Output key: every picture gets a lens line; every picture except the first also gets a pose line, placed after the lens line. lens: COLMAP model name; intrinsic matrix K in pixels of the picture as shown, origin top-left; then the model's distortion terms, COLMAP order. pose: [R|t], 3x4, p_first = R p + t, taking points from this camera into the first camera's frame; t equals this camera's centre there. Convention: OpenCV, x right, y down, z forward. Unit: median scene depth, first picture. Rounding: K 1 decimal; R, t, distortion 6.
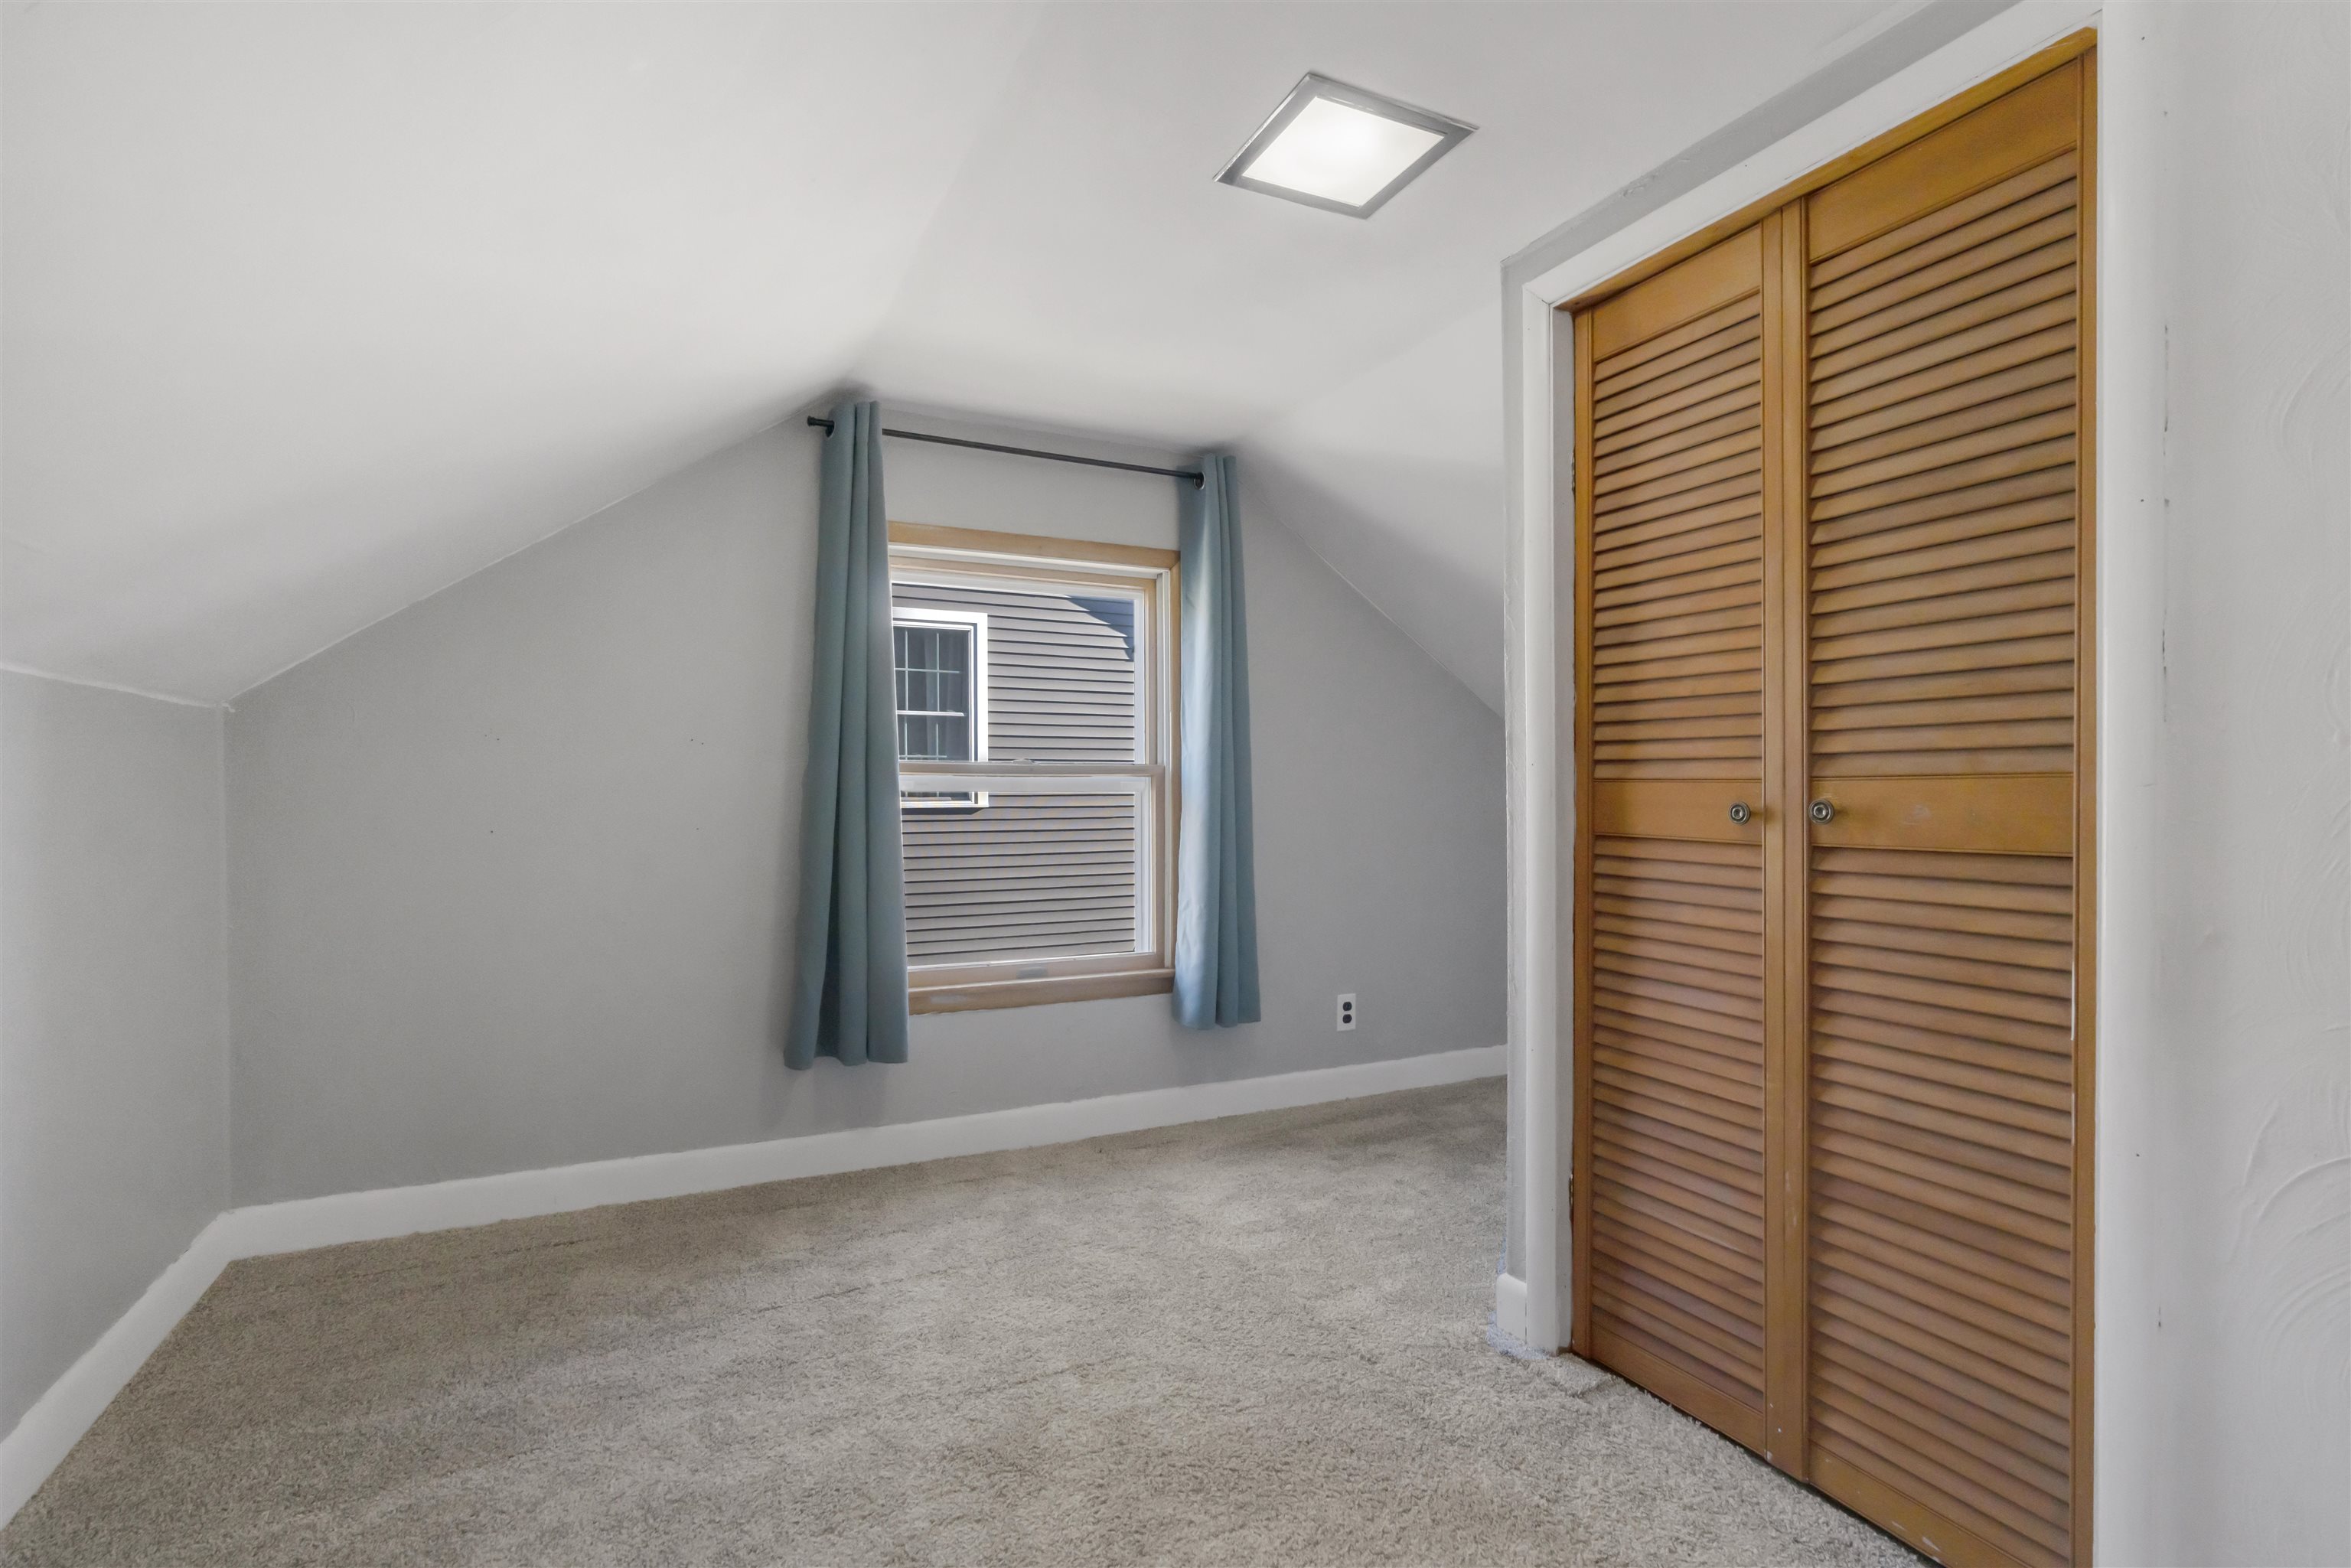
lens RADIAL K [[1072.1, 0, 1163.9], [0, 1072.1, 788.6], [0, 0, 1]] dist [-0.009669, -0.000527]
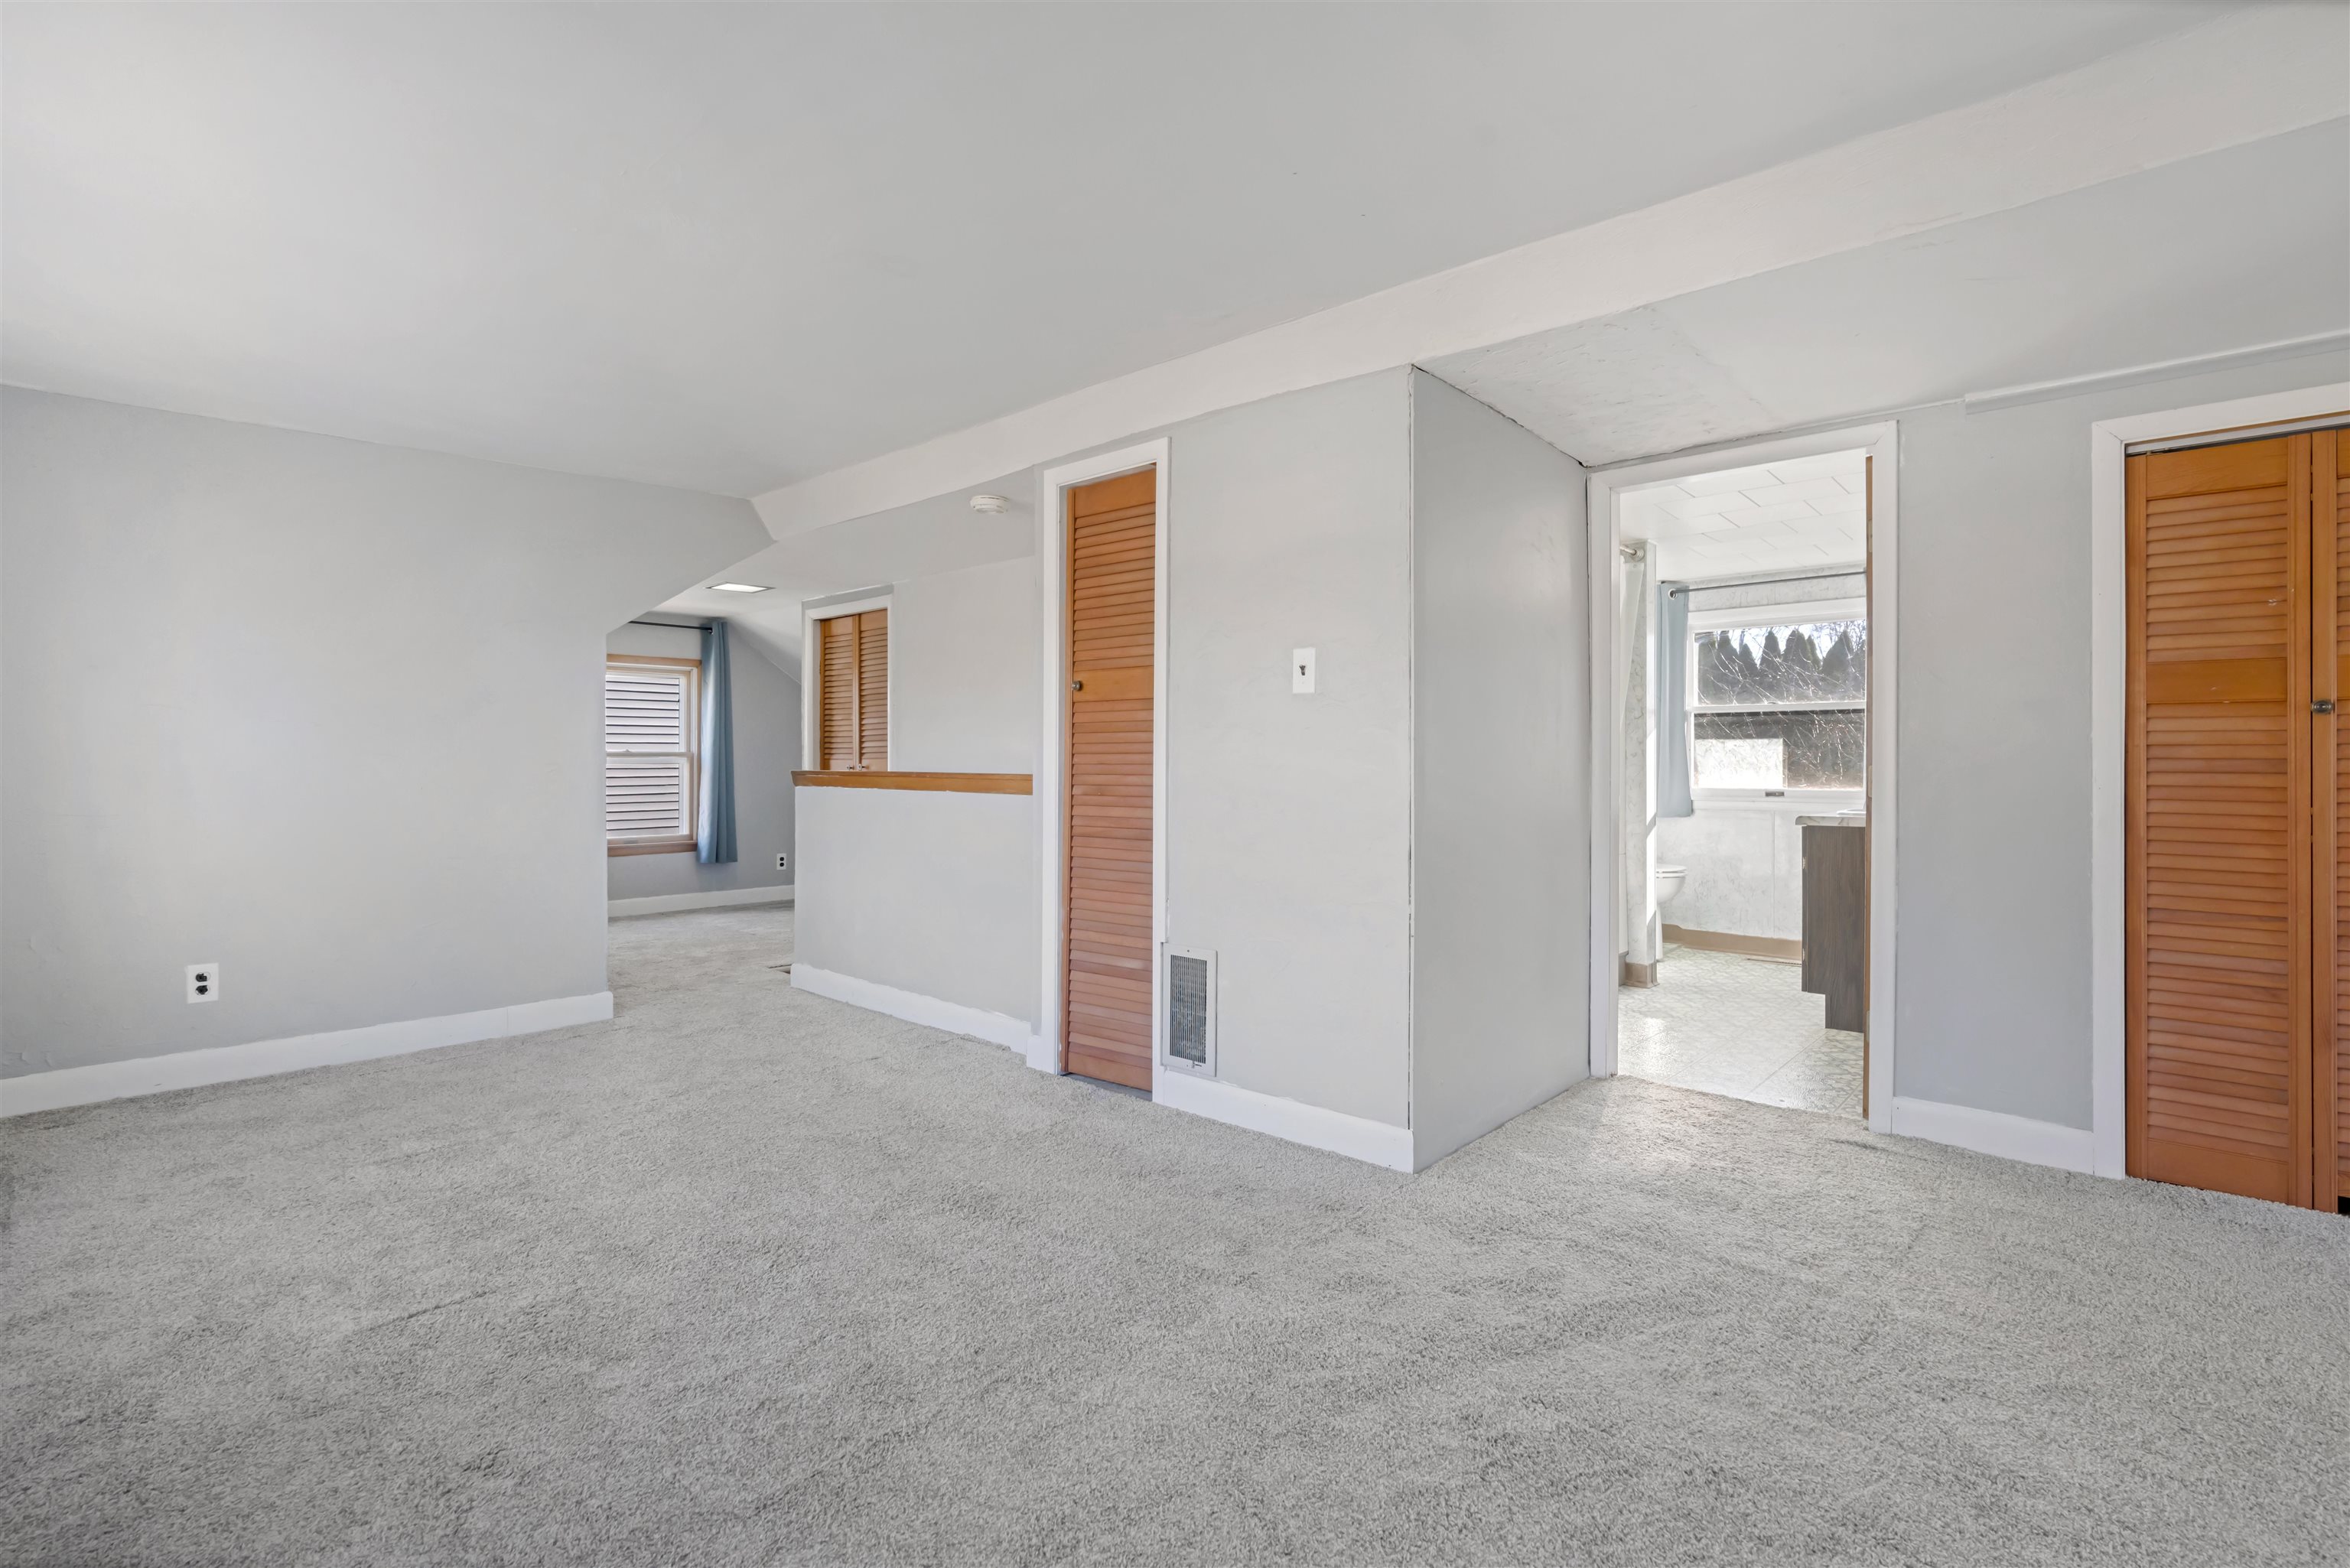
lens RADIAL K [[1071.6, 0, 1177.0], [0, 1071.6, 780.0], [0, 0, 1]] dist [-0.009669, -0.000527]
pose [[0.920375, 0.005483, 0.390998, 0.059204], [-0.005697, 0.999984, -0.000613, 0.033178], [-0.390995, -0.001664, 0.920391, -1.536315]]
